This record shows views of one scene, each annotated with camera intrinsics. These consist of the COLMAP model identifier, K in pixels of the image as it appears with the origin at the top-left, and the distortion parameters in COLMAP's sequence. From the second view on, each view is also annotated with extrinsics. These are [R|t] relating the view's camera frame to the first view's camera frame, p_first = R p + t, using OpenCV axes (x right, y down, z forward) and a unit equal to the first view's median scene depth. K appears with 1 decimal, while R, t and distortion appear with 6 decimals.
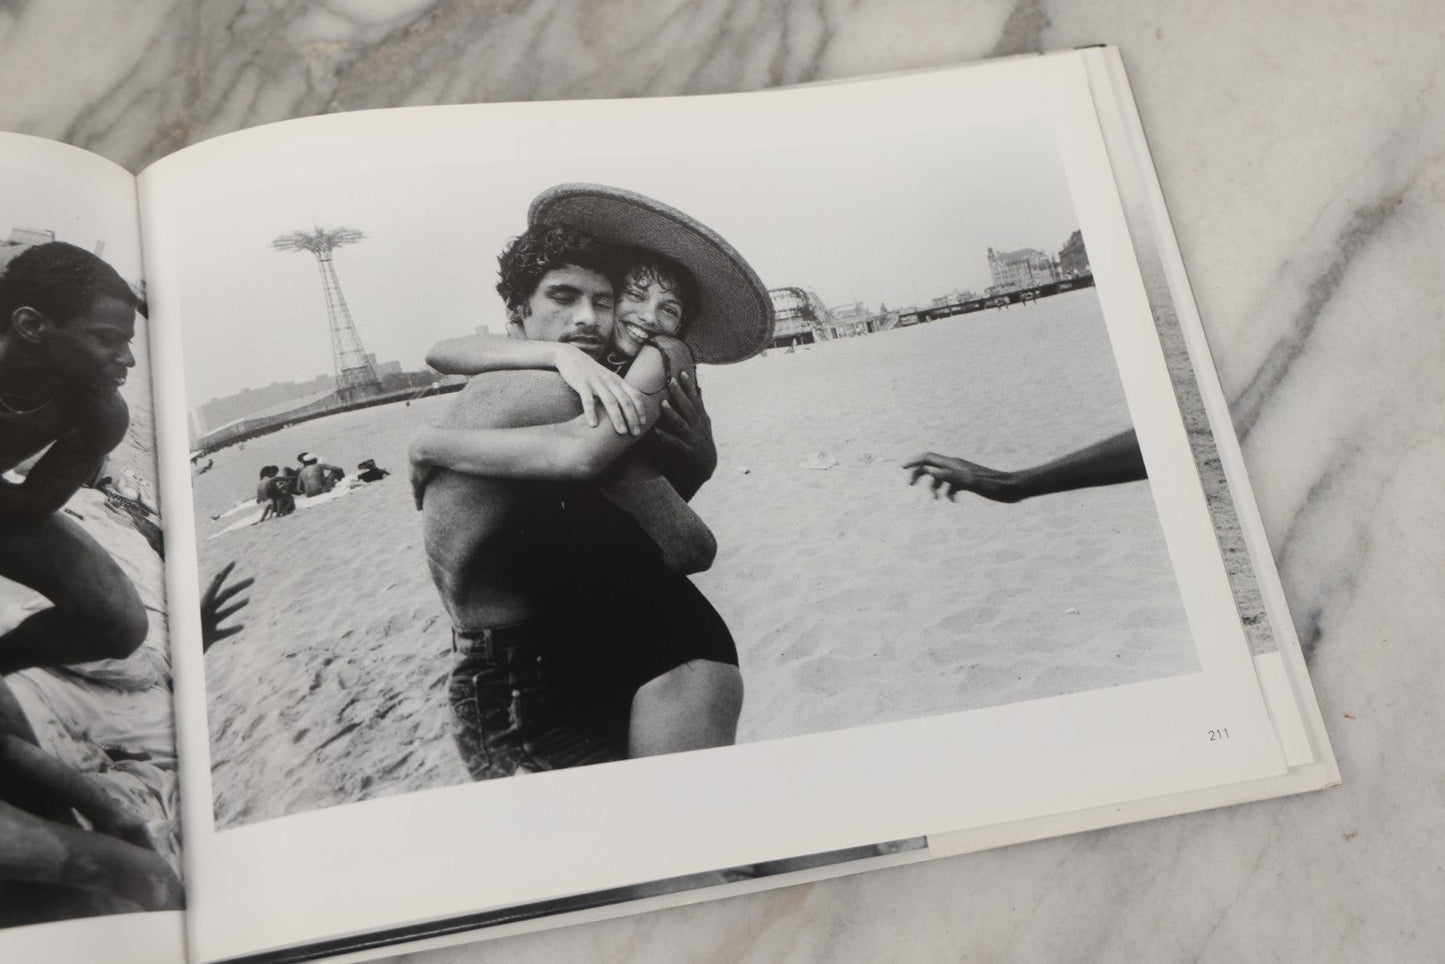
lens RADIAL K [[1482.5, 0, 732.5], [0, 1482.5, 505.6], [0, 0, 1]] dist [-0.017727, 0.129900]
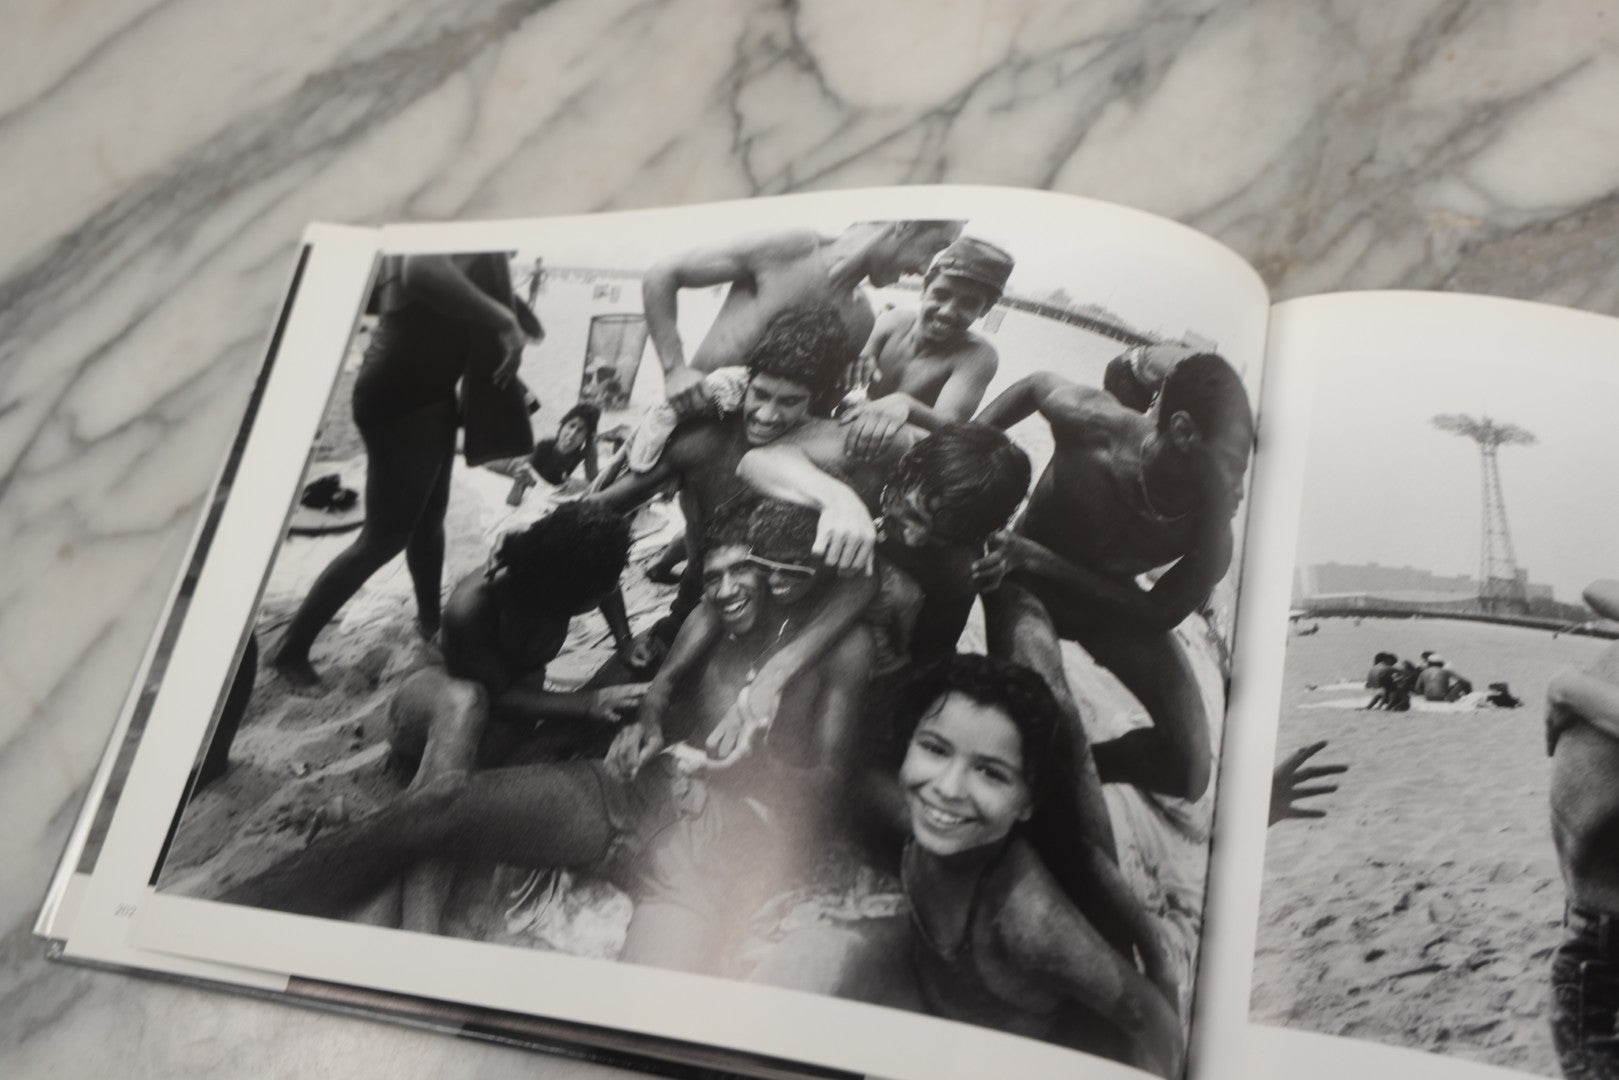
lens RADIAL K [[1661.0, 0, 820.7], [0, 1661.0, 566.5], [0, 0, 1]] dist [-0.017727, 0.129900]
pose [[0.923964, 0.311778, -0.221550, -0.437976], [-0.327711, 0.944004, -0.038244, 0.078639], [0.197221, 0.107941, 0.974399, -0.072328]]
